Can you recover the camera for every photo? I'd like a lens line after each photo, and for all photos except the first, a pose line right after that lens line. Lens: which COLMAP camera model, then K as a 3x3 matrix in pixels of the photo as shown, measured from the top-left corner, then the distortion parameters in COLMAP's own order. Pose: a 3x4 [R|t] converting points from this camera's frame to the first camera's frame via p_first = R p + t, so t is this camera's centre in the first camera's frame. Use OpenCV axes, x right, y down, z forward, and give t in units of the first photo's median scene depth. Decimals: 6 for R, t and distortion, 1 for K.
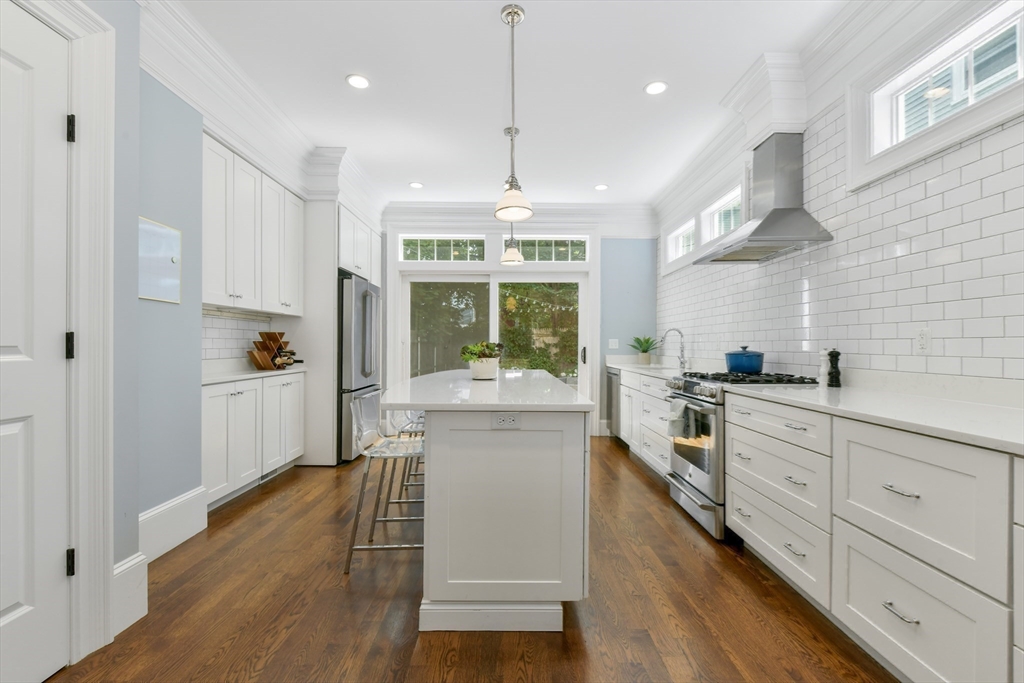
lens RADIAL K [[454.3, 0, 513.8], [0, 454.3, 343.7], [0, 0, 1]] dist [-0.002230, -0.000945]
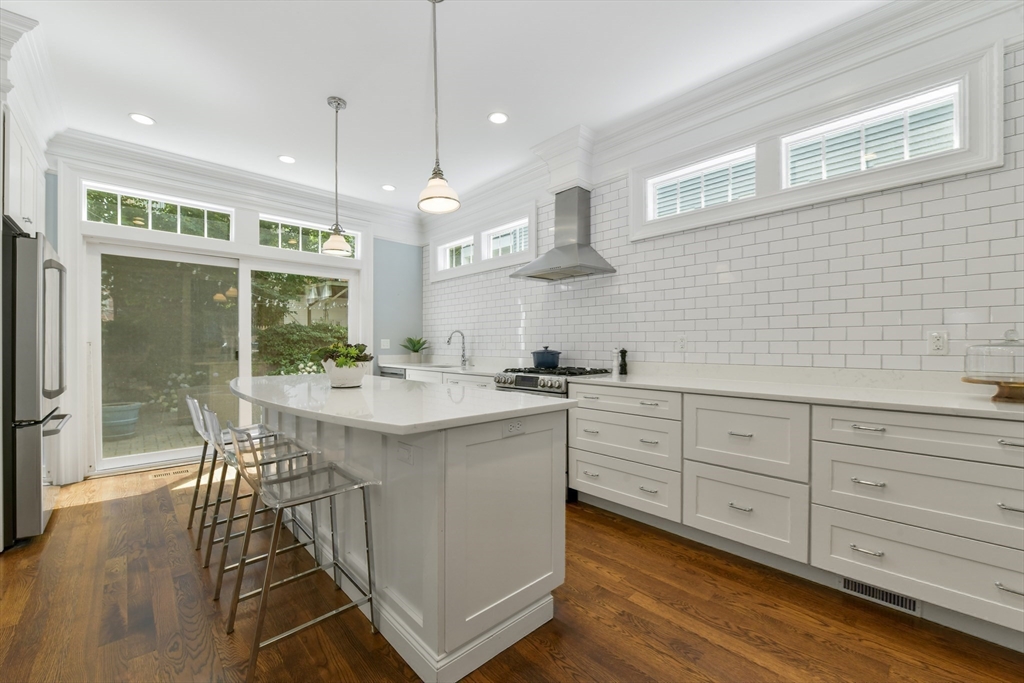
lens RADIAL K [[419.8, 0, 512.0], [0, 419.8, 345.7], [0, 0, 1]] dist [-0.012174, -0.000248]
pose [[0.726451, -0.003676, 0.687209, -0.398955], [-0.001103, 0.999978, 0.006515, -0.004229], [-0.687218, -0.005491, 0.726431, 0.229636]]
